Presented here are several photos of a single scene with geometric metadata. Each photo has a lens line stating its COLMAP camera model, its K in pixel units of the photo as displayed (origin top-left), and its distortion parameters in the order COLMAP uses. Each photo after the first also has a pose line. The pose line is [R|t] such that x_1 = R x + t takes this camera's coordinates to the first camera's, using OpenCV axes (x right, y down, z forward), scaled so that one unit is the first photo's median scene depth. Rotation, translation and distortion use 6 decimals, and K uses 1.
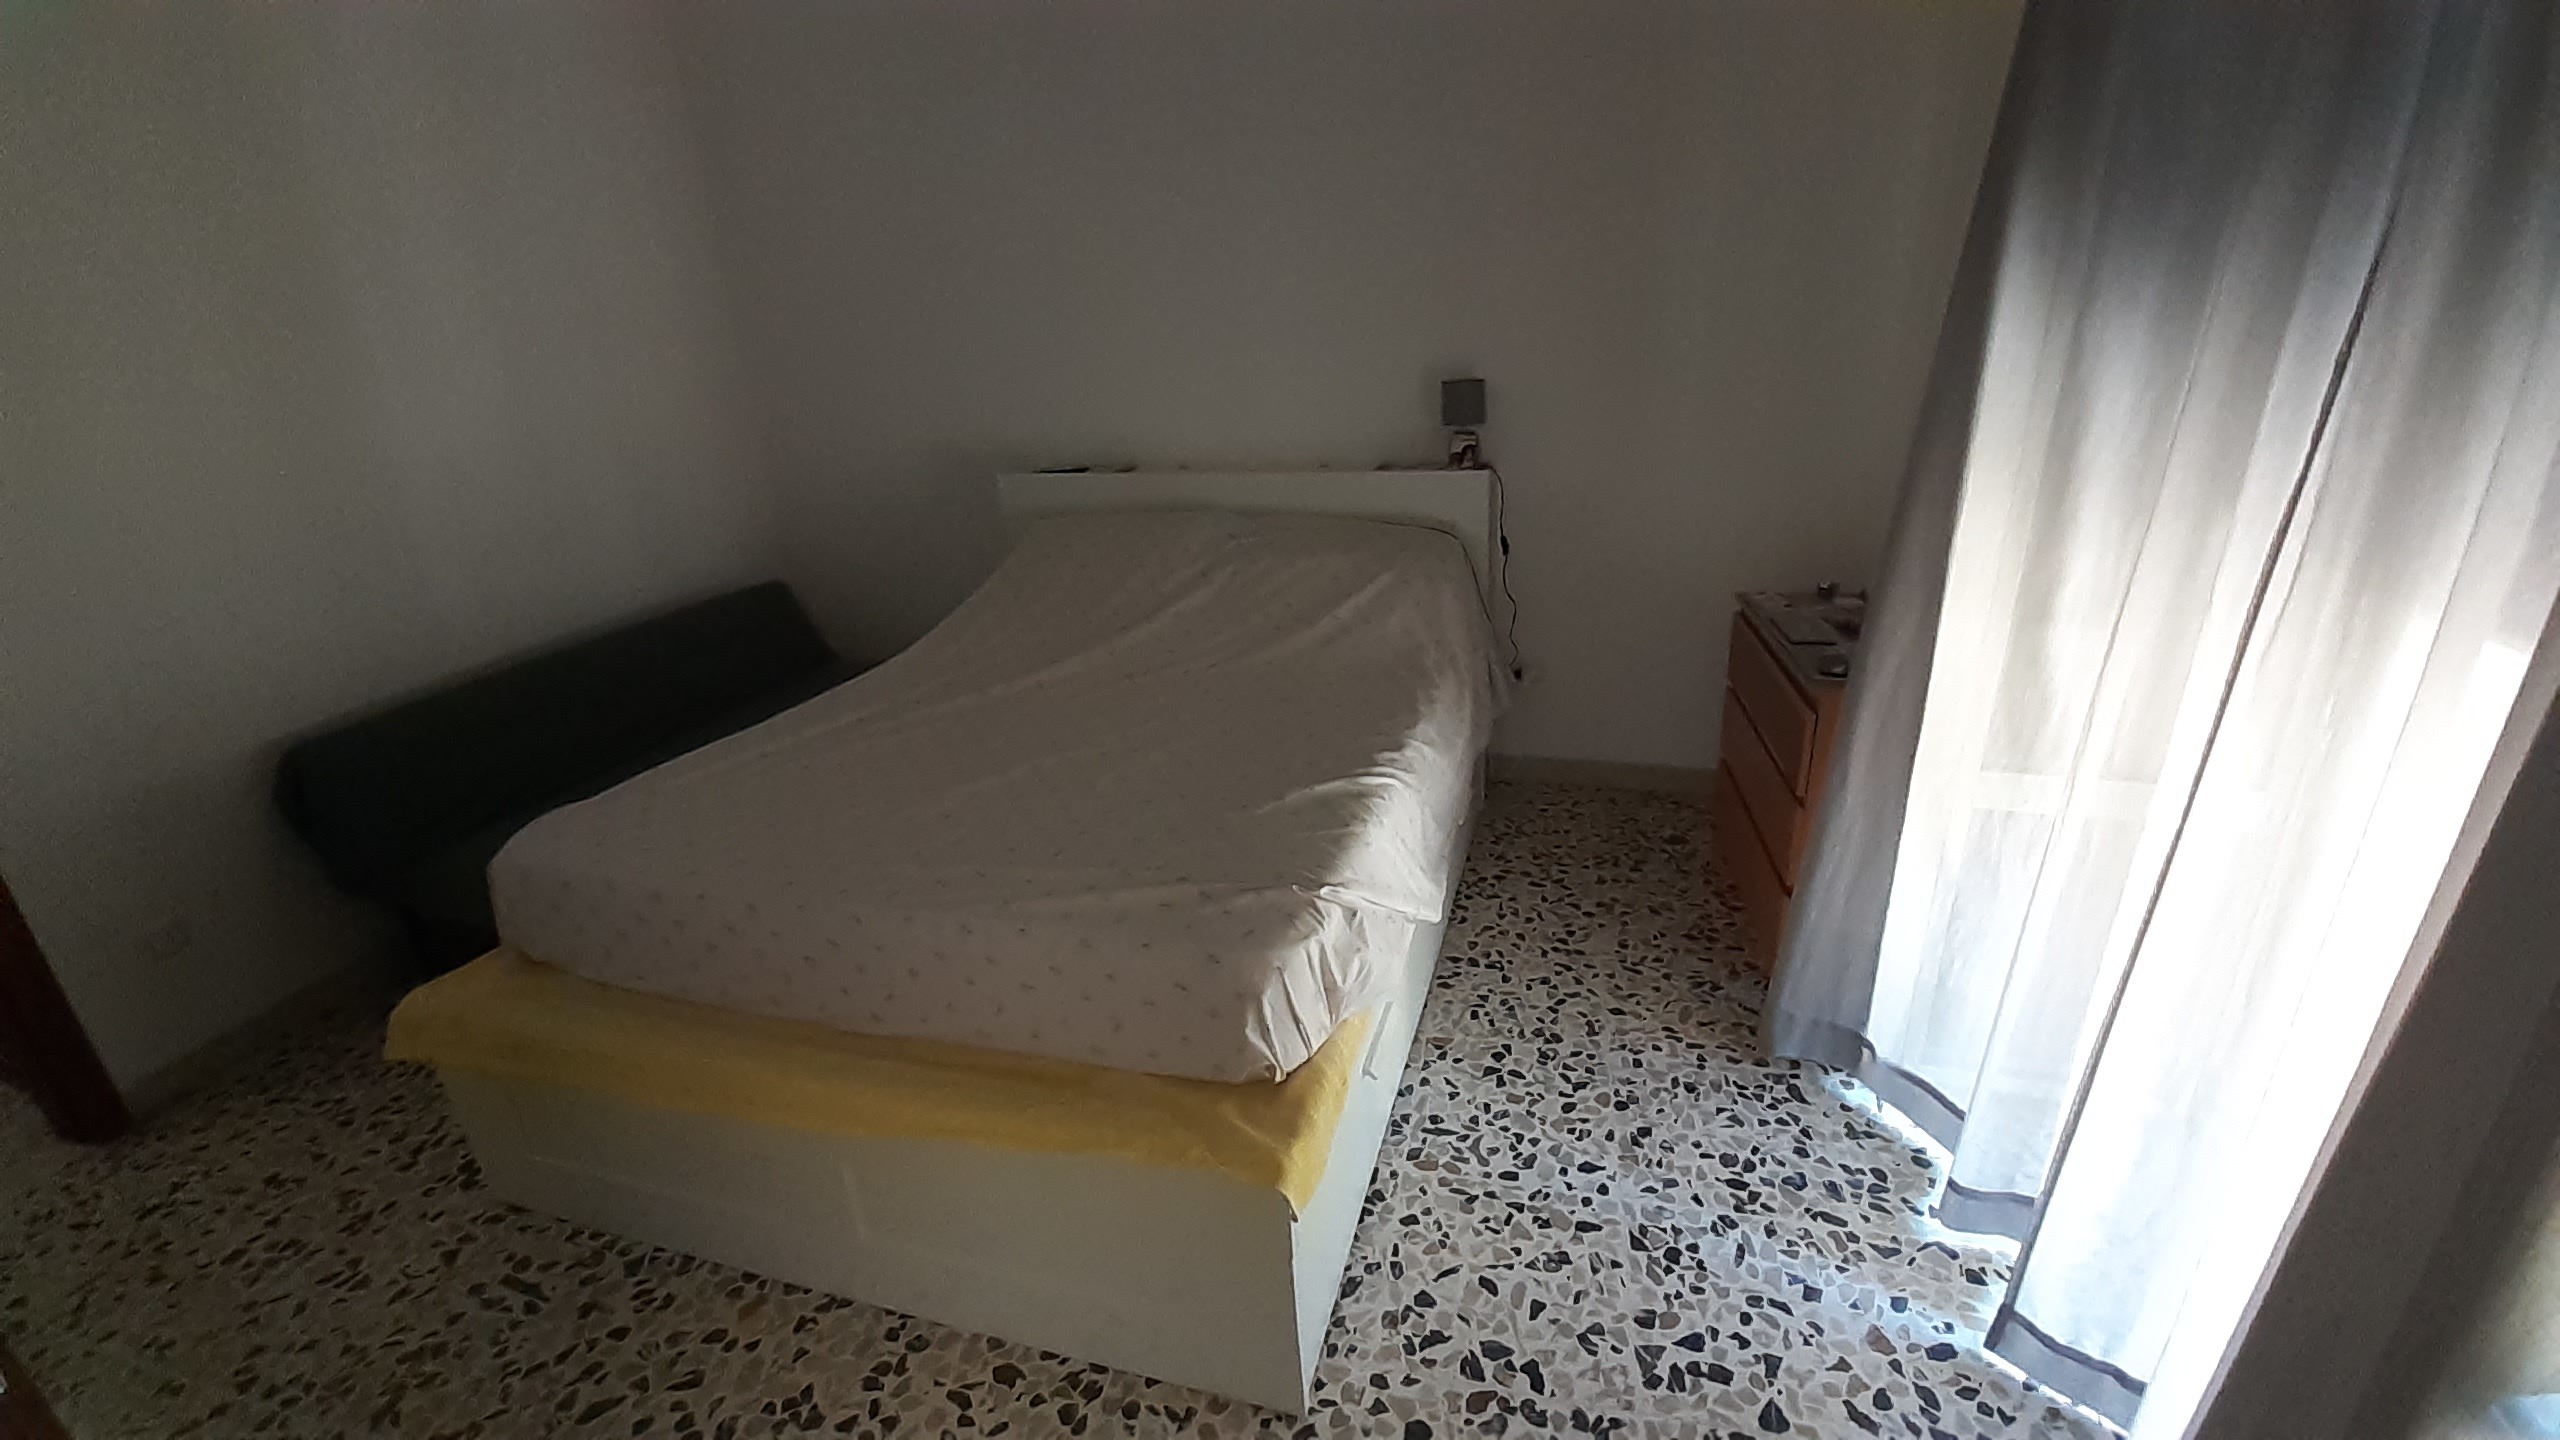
lens RADIAL K [[1003.0, 0, 1280.0], [0, 1003.0, 720.0], [0, 0, 1]] dist [0.001230, -0.009781]
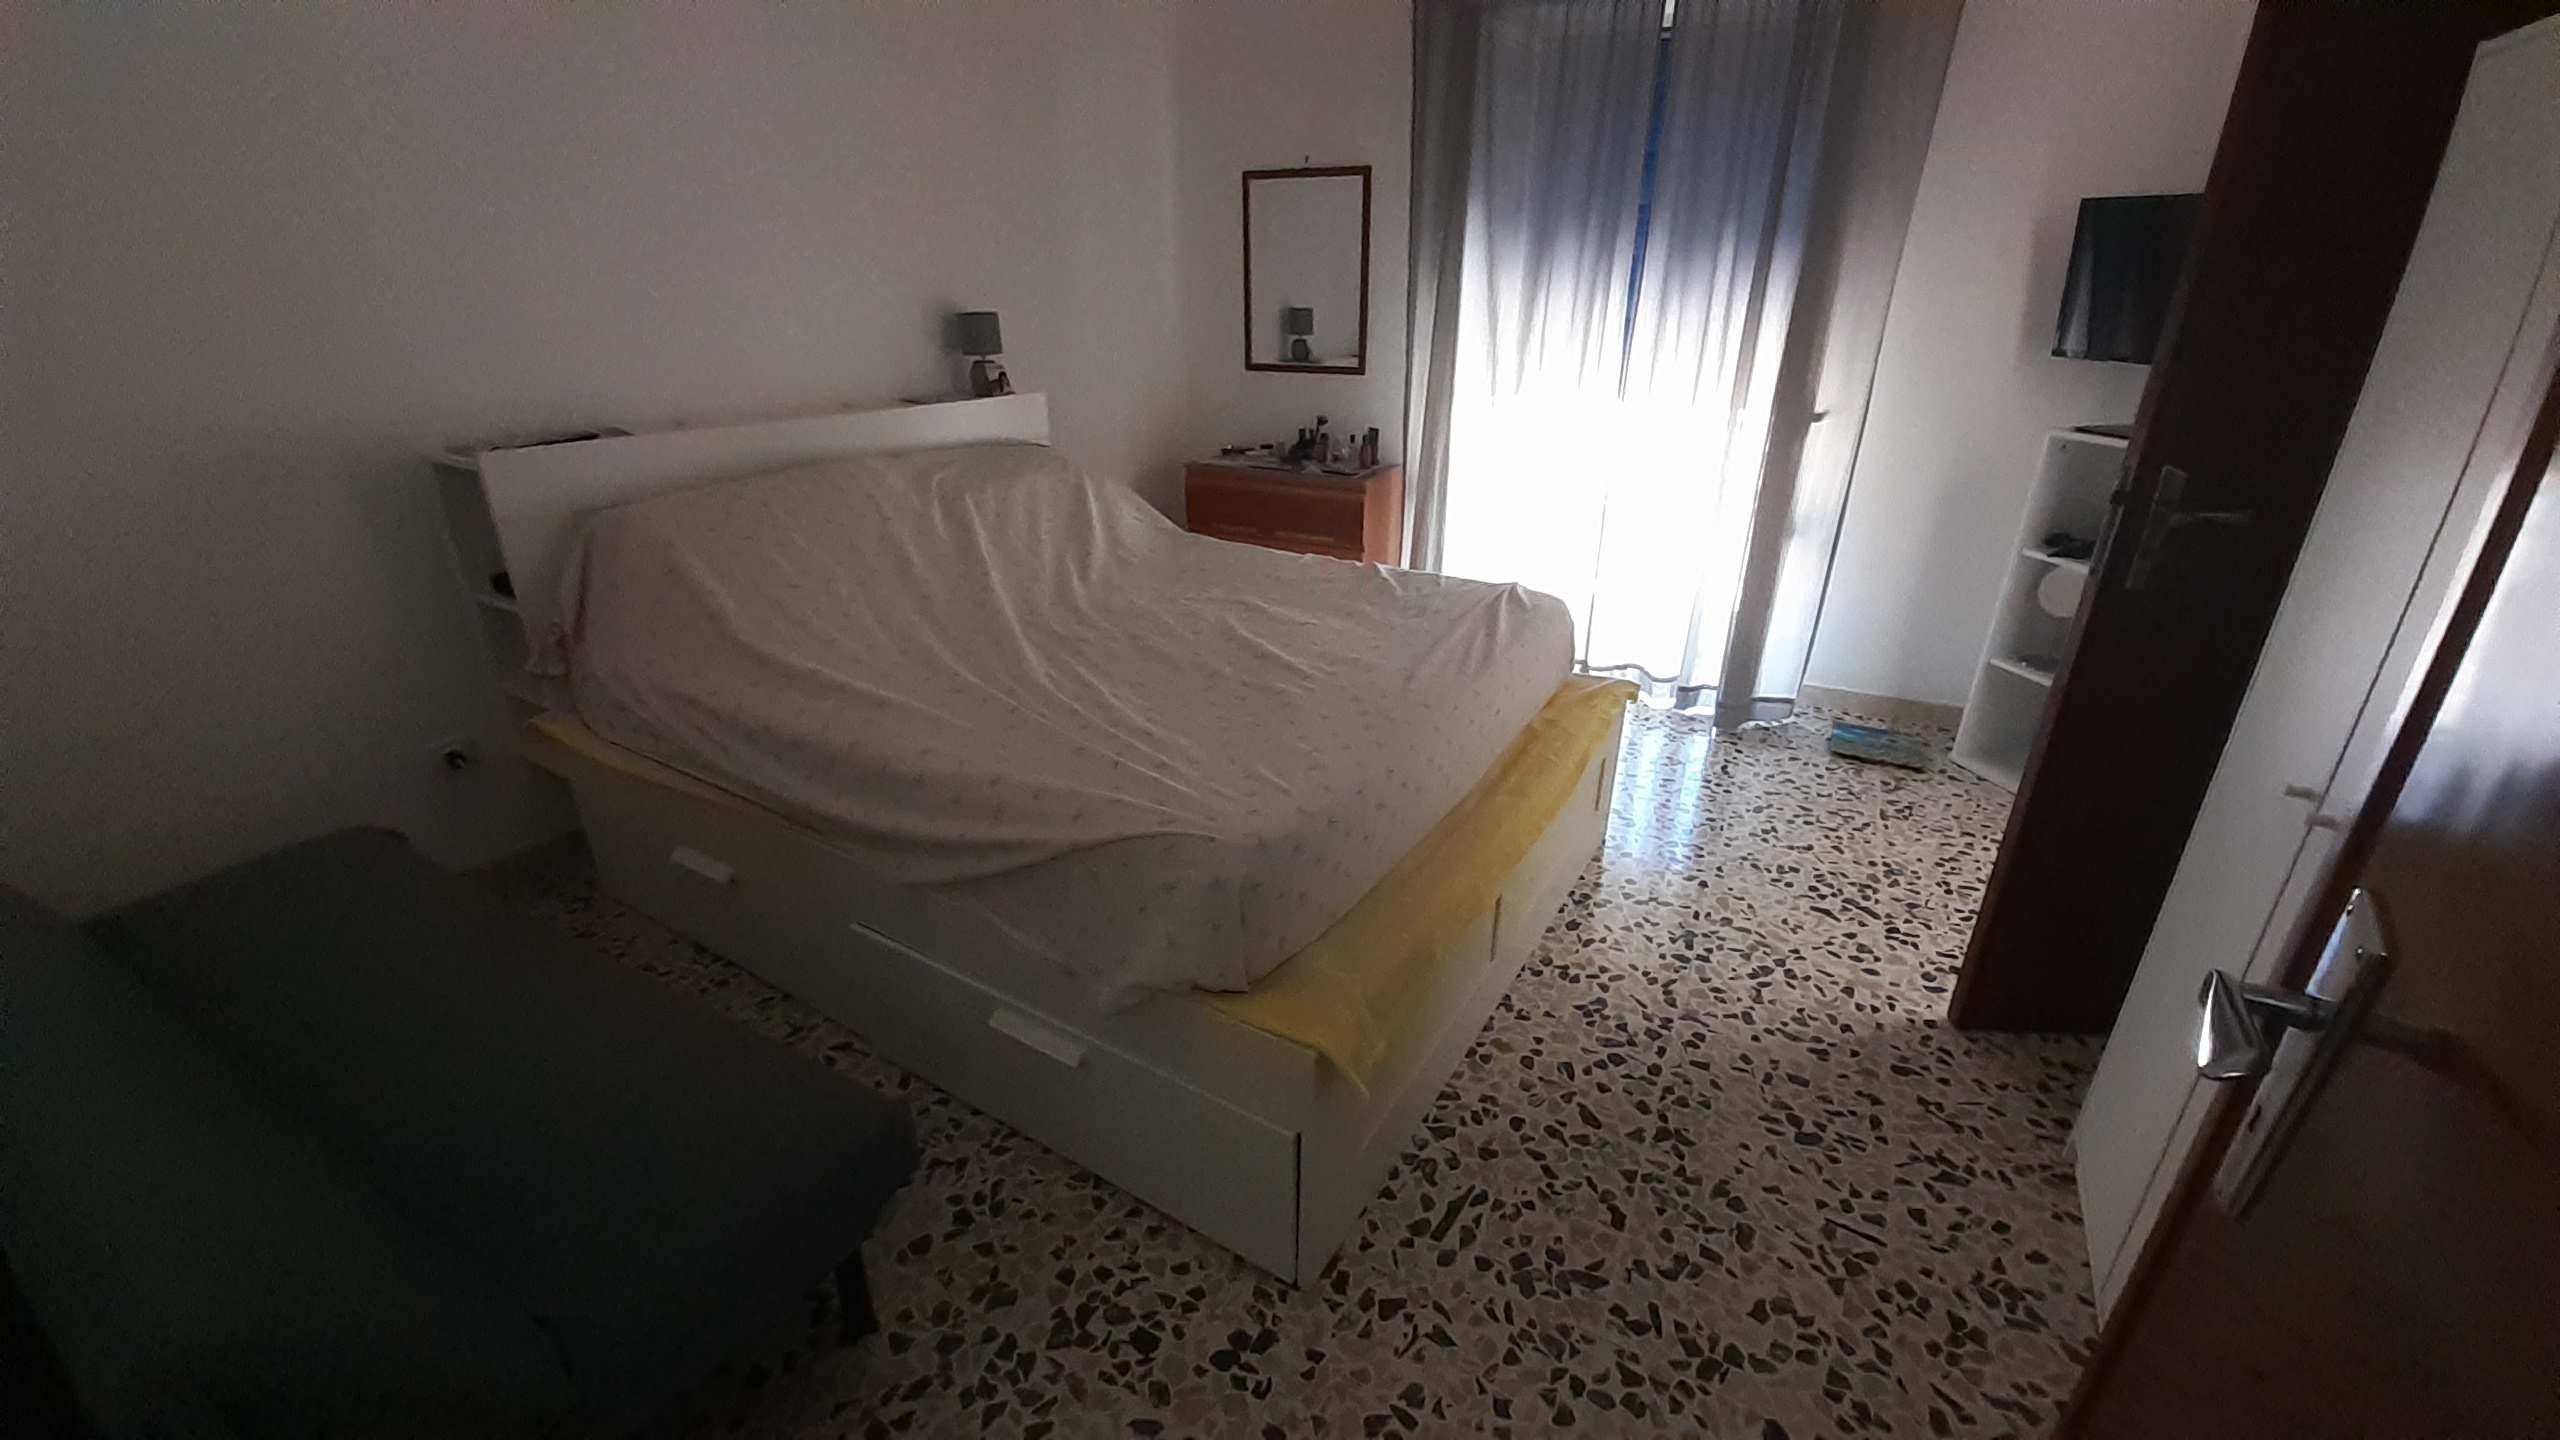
lens RADIAL K [[1005.6, 0, 1309.9], [0, 1005.6, 707.0], [0, 0, 1]] dist [0.031462, -0.021179]
pose [[0.249011, -0.336927, 0.908005, -1.598444], [0.325164, 0.912202, 0.249312, -0.185214], [-0.912284, 0.233169, 0.336704, 0.707991]]
